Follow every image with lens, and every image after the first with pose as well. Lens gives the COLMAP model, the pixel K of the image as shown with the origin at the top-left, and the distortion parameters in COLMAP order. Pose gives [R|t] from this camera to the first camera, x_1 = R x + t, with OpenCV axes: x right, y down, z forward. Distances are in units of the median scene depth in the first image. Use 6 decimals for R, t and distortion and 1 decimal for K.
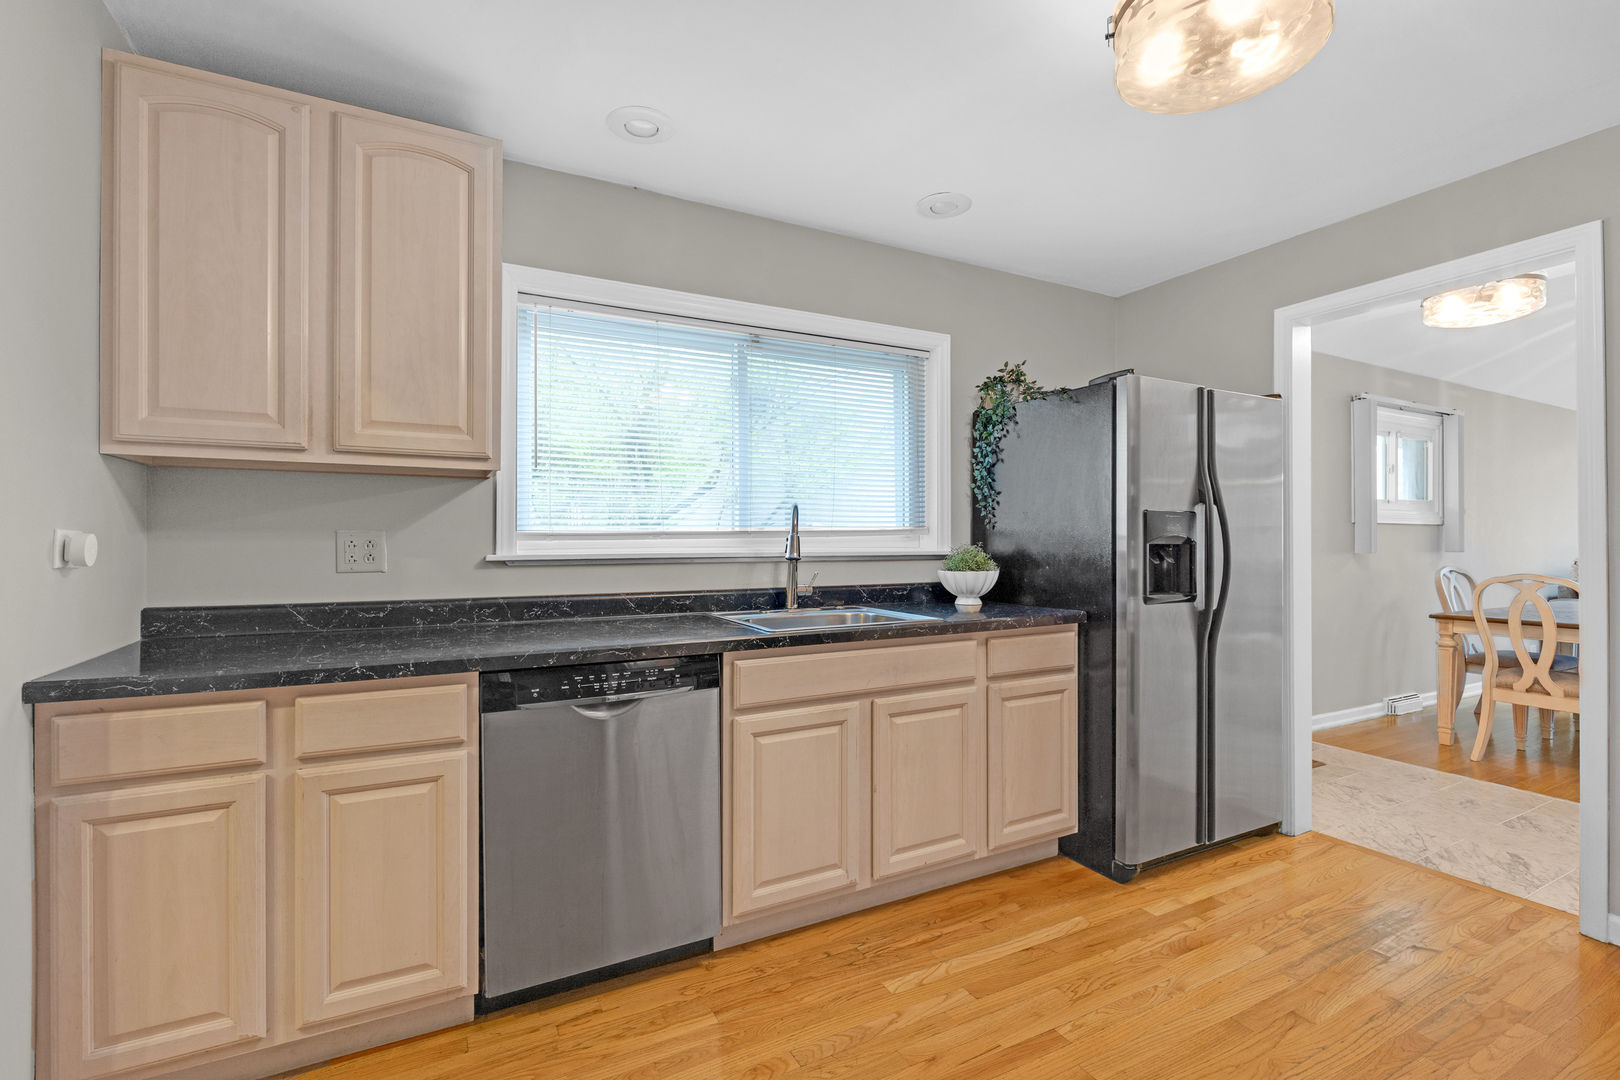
lens RADIAL K [[715.7, 0, 816.8], [0, 715.7, 535.7], [0, 0, 1]] dist [-0.002945, -0.000458]
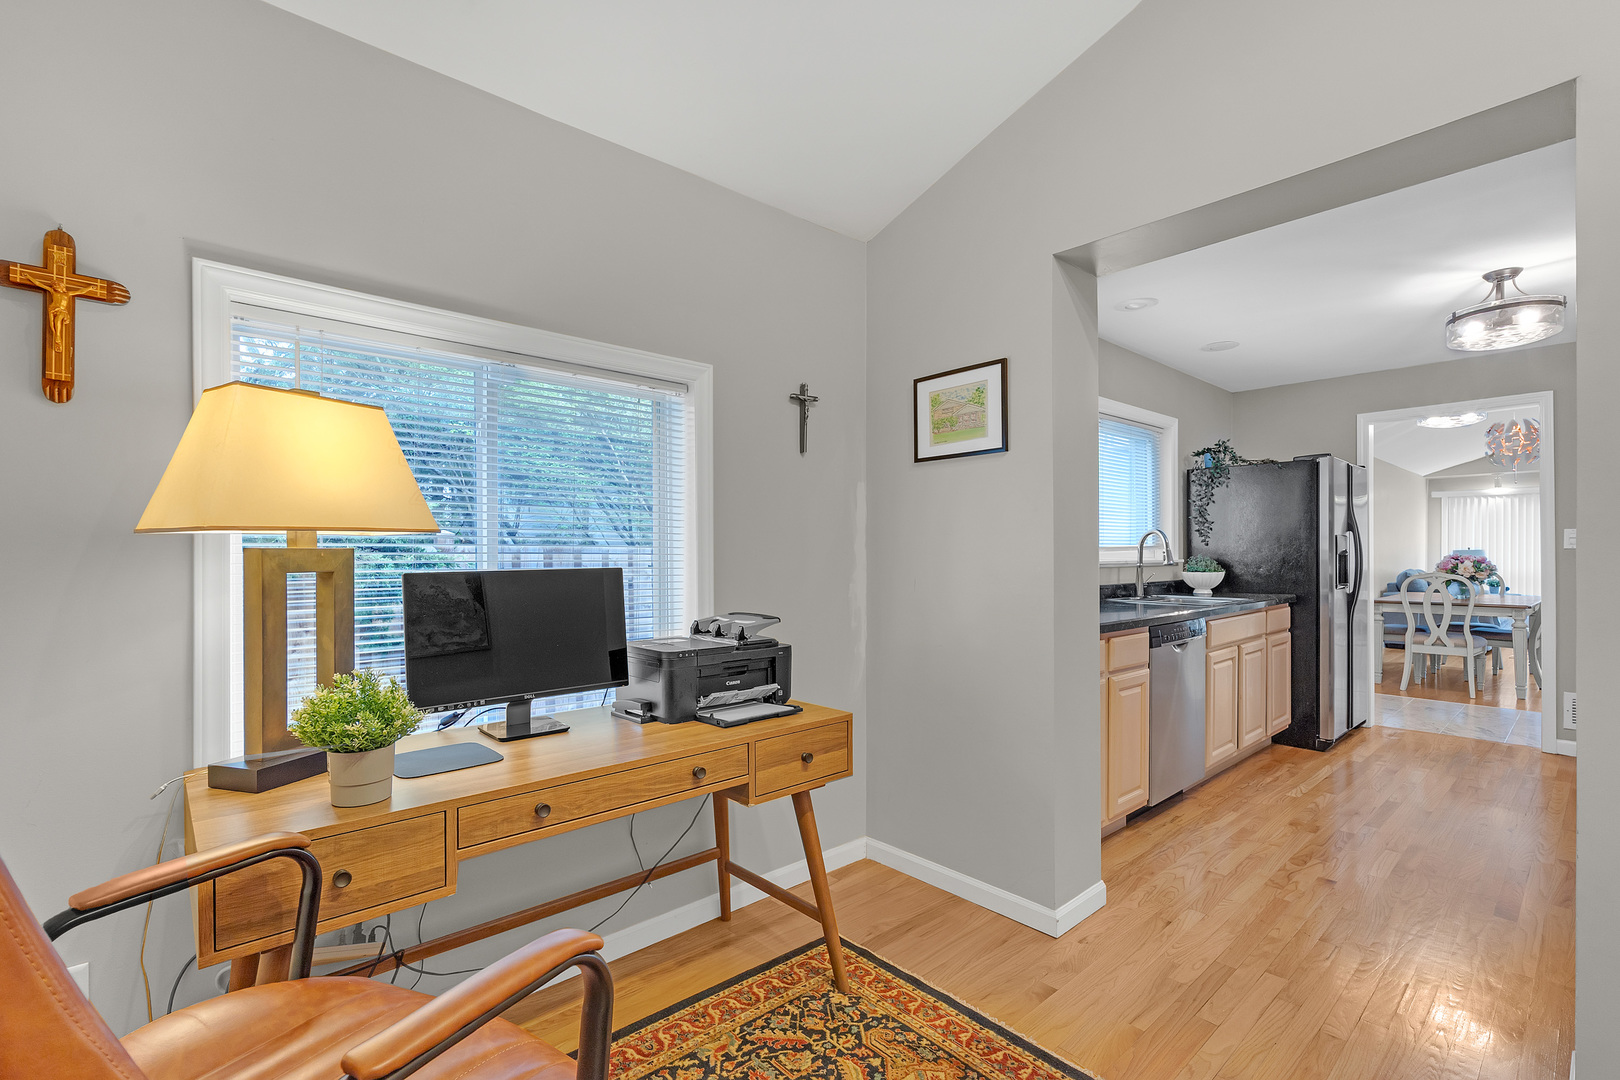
lens RADIAL K [[720.6, 0, 814.5], [0, 720.6, 549.5], [0, 0, 1]] dist [-0.002310, -0.000392]
pose [[0.971307, -0.001488, 0.237823, -1.074160], [0.000990, 0.999997, 0.002216, -0.006008], [-0.237826, -0.001917, 0.971306, -0.357660]]
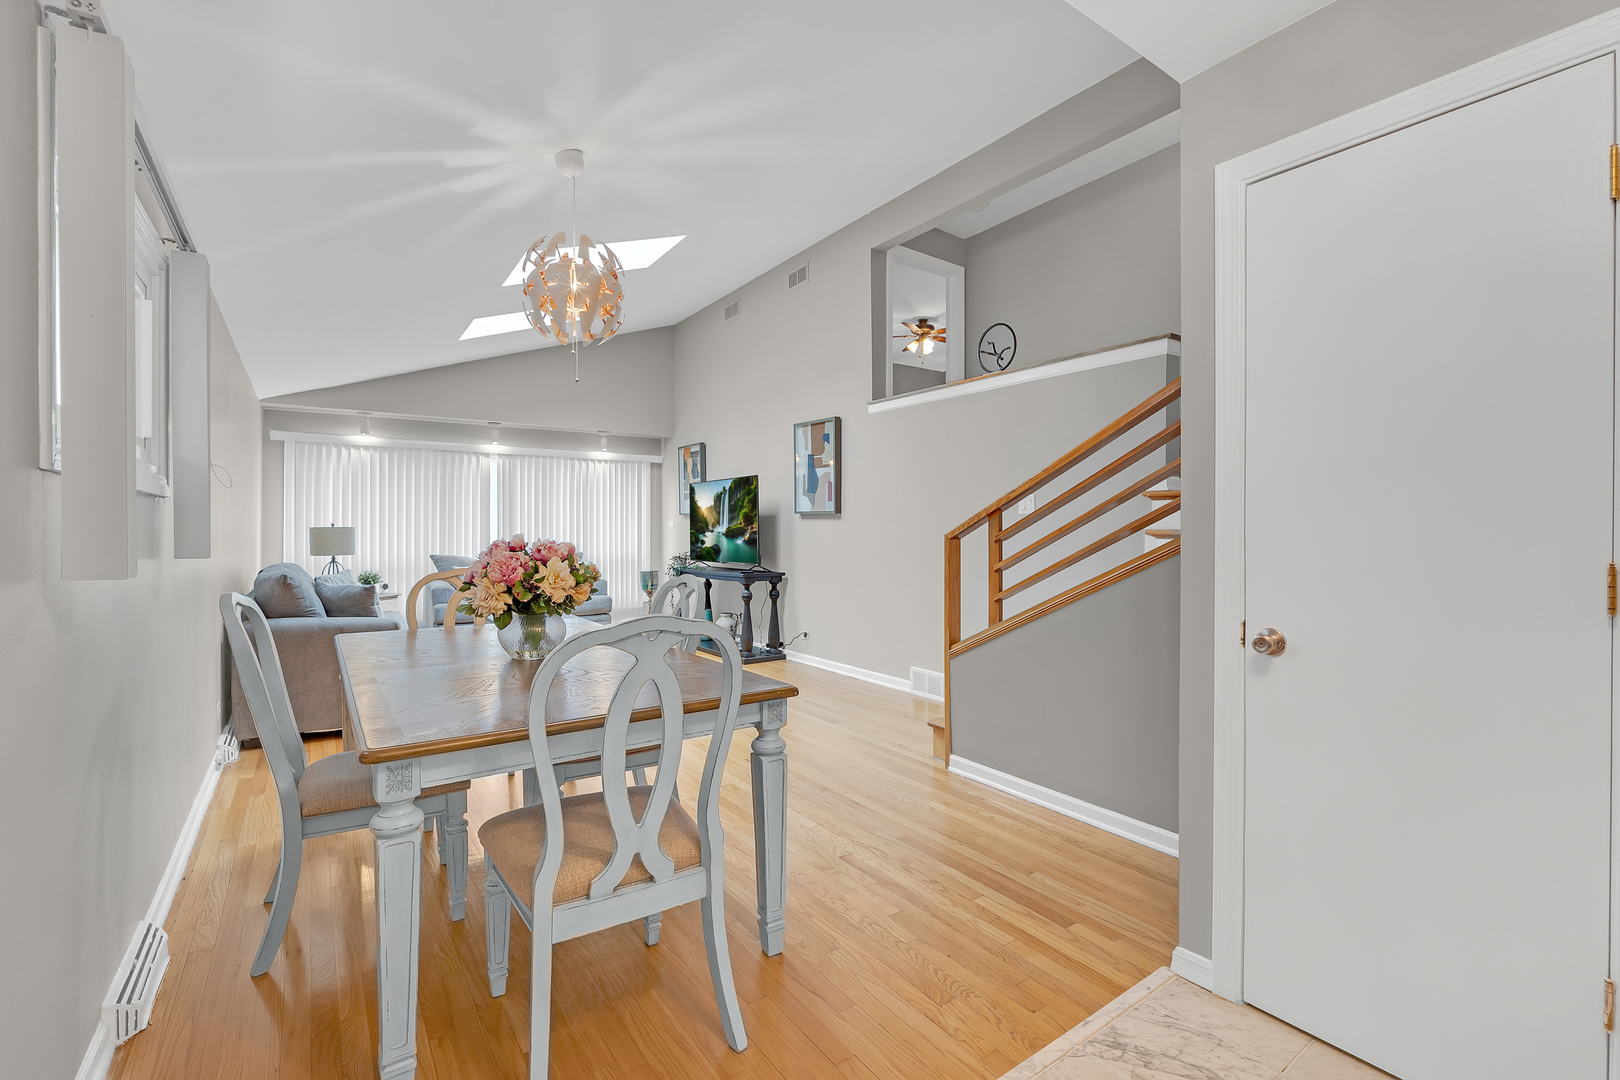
lens RADIAL K [[715.7, 0, 816.8], [0, 715.7, 535.7], [0, 0, 1]] dist [-0.002945, -0.000458]
pose [[-0.117675, -0.010242, 0.992999, 0.795274], [-0.008793, 0.999918, 0.009272, 0.000863], [-0.993013, -0.007640, -0.117756, 1.329453]]
